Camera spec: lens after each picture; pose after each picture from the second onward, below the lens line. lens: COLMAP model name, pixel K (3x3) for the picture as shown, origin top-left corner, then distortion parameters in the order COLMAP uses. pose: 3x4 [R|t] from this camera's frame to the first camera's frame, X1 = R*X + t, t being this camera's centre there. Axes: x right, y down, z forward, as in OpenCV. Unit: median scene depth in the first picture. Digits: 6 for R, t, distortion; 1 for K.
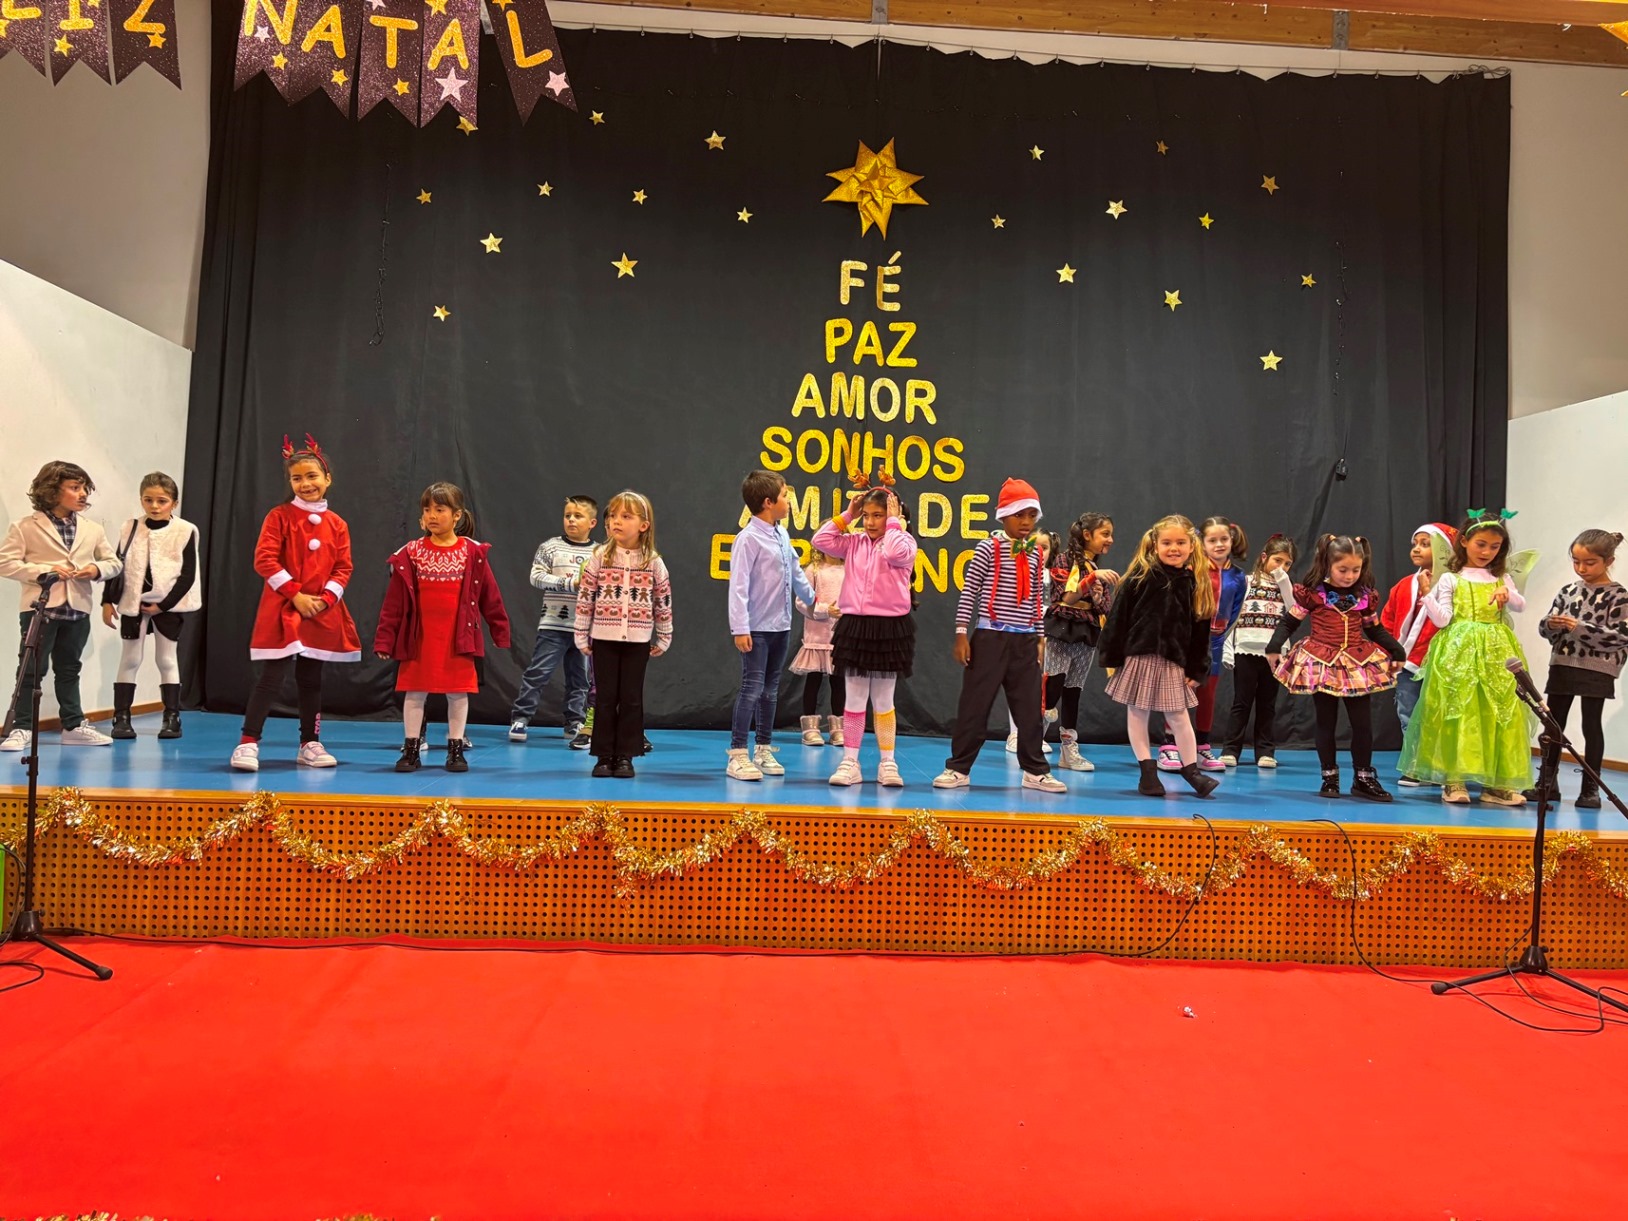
lens RADIAL K [[1216.5, 0, 810.0], [0, 1216.5, 608.2], [0, 0, 1]] dist [0.049541, -0.042343]
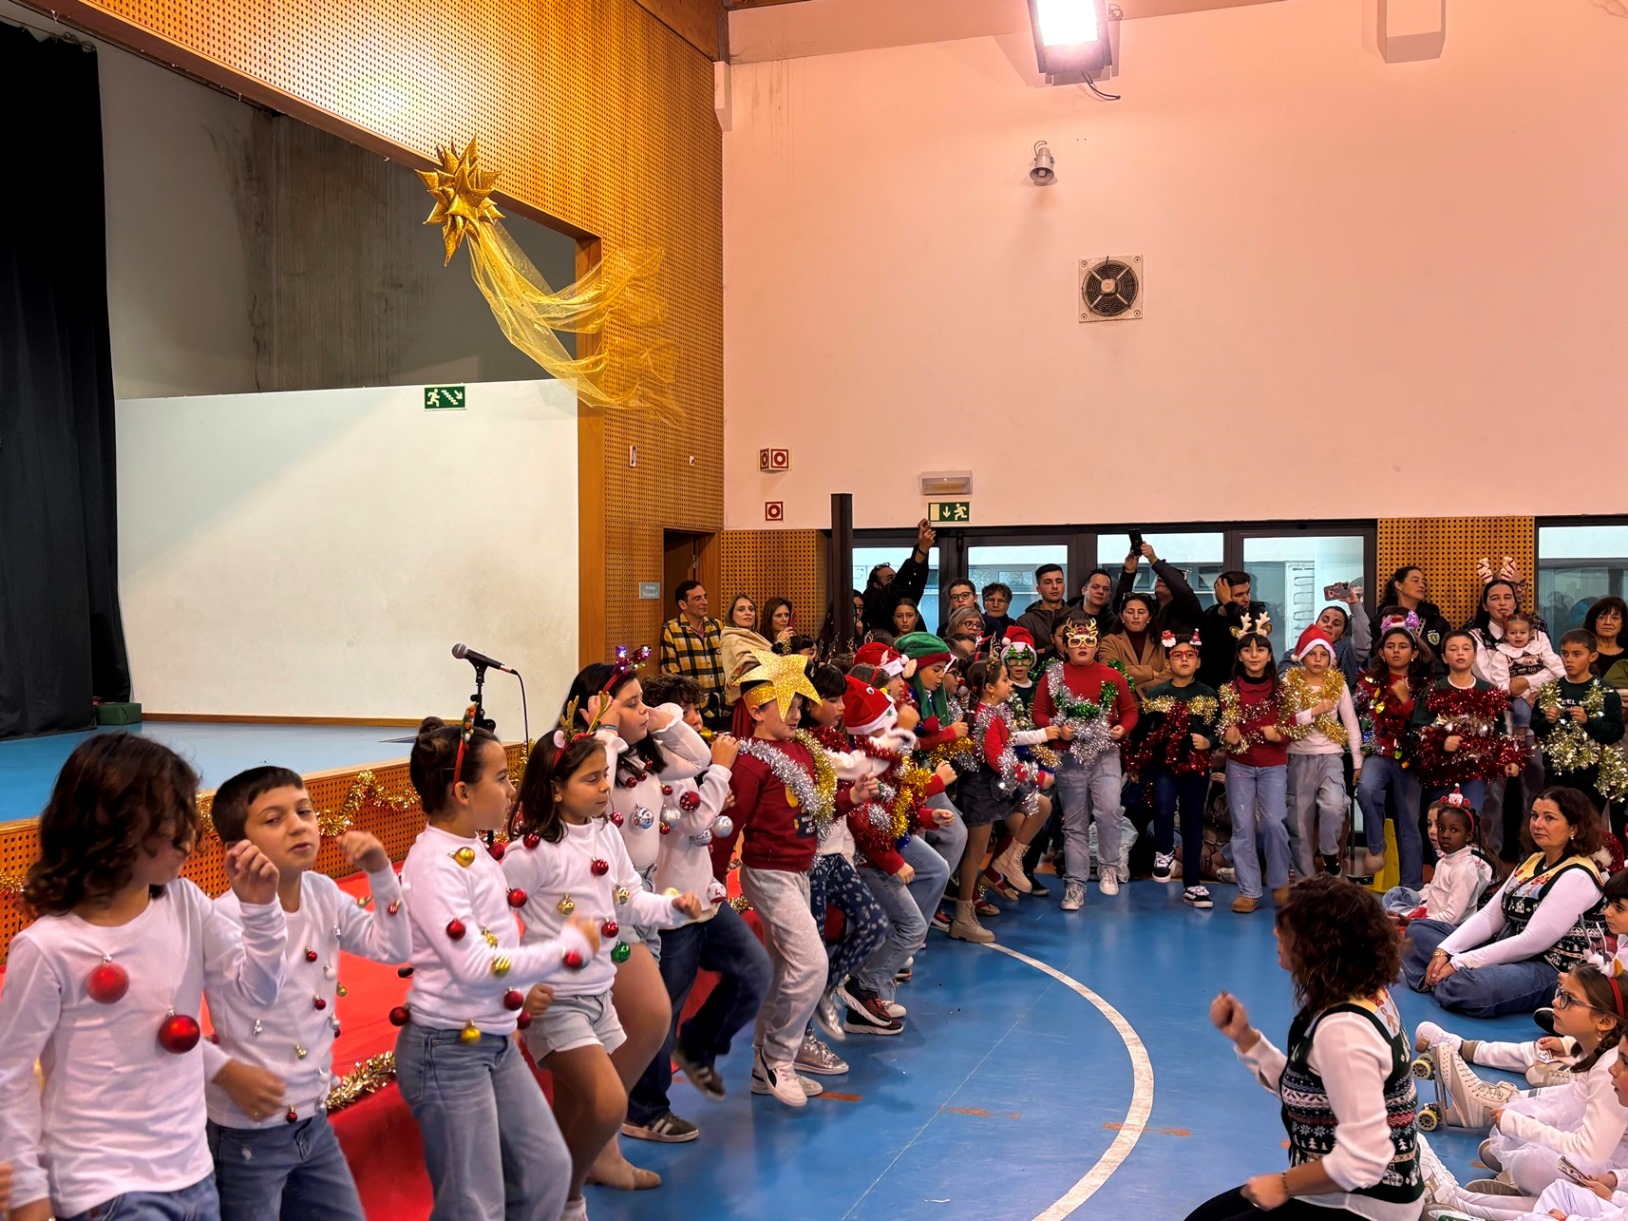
lens RADIAL K [[1716.0, 0, 800.5], [0, 1716.0, 637.7], [0, 0, 1]] dist [-0.006181, 0.073664]
pose [[0.381951, -0.056871, 0.922431, -1.021234], [0.010456, 0.998307, 0.057219, -0.061534], [-0.924124, -0.012210, 0.381898, -0.135227]]
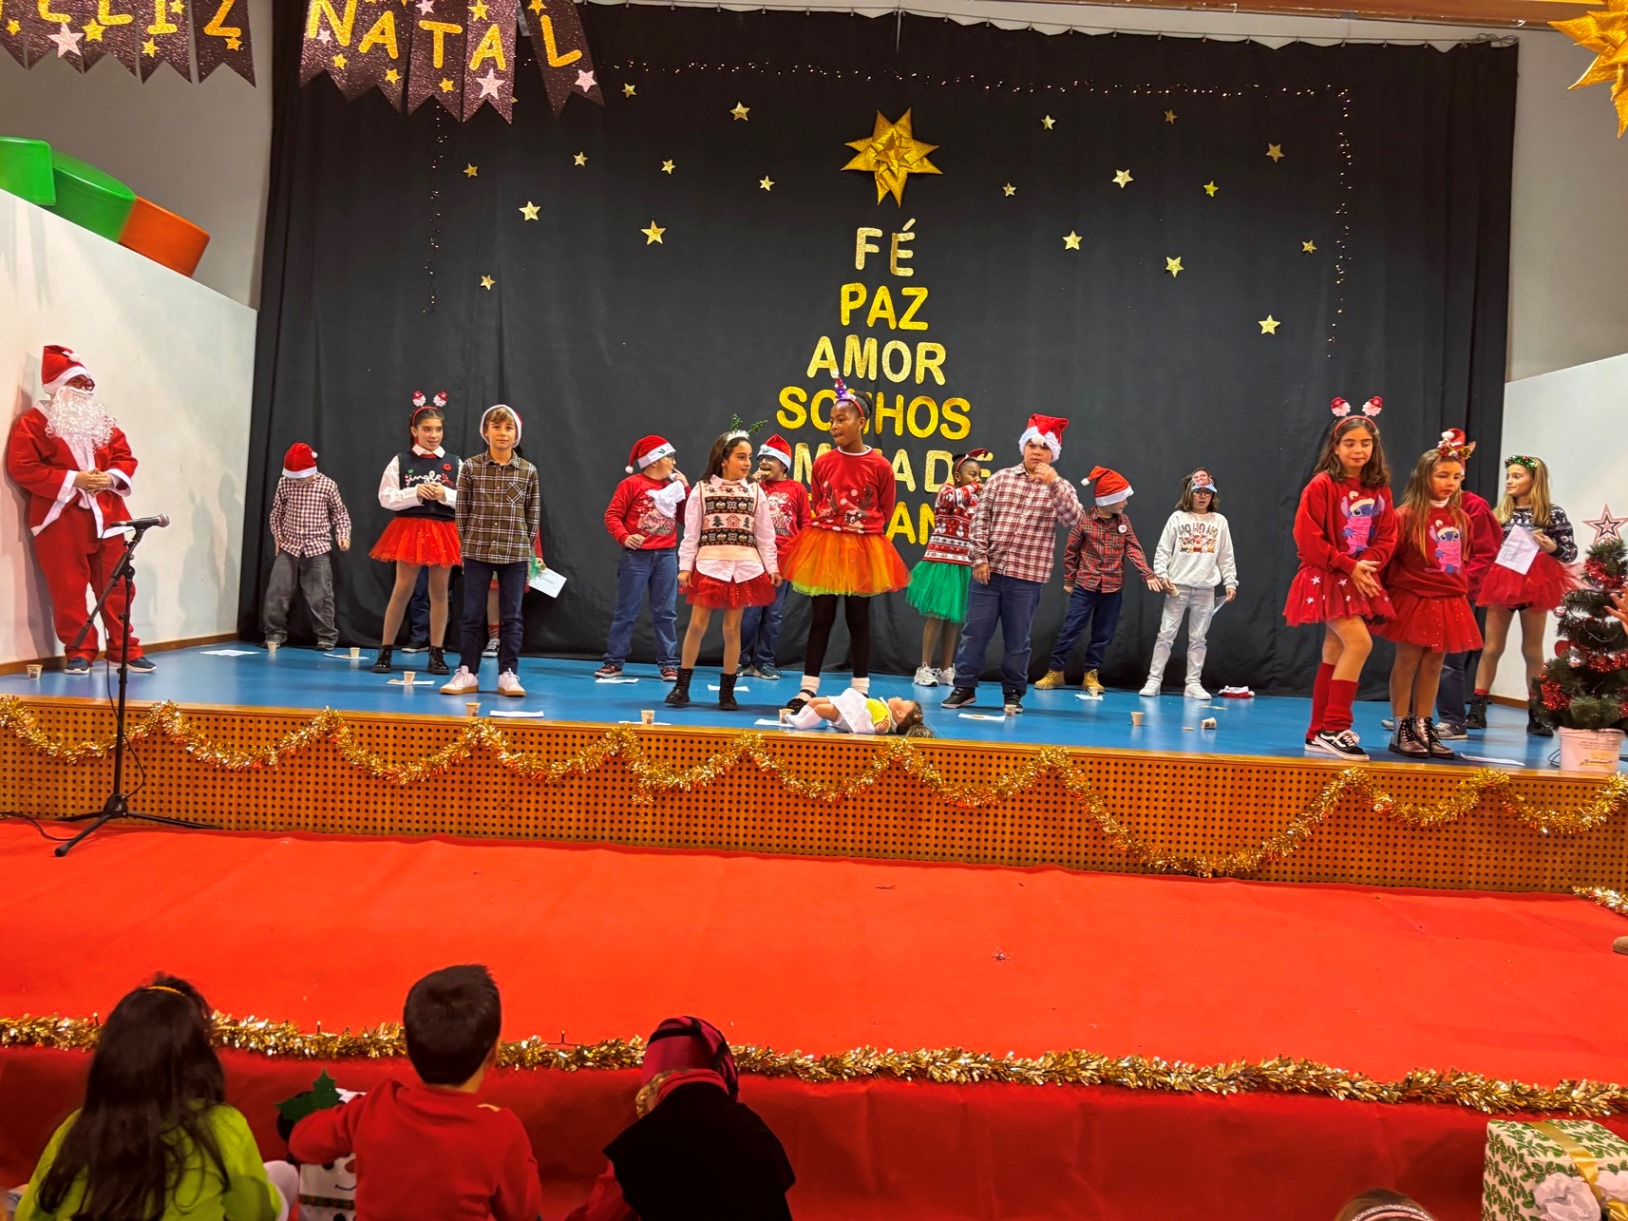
lens RADIAL K [[1215.7, 0, 795.1], [0, 1215.7, 612.5], [0, 0, 1]] dist [0.063721, -0.065137]
pose [[0.998995, 0.015772, -0.041953, 0.039002], [-0.013902, 0.998912, 0.044507, 0.001450], [0.042609, -0.043879, 0.998128, -0.127522]]
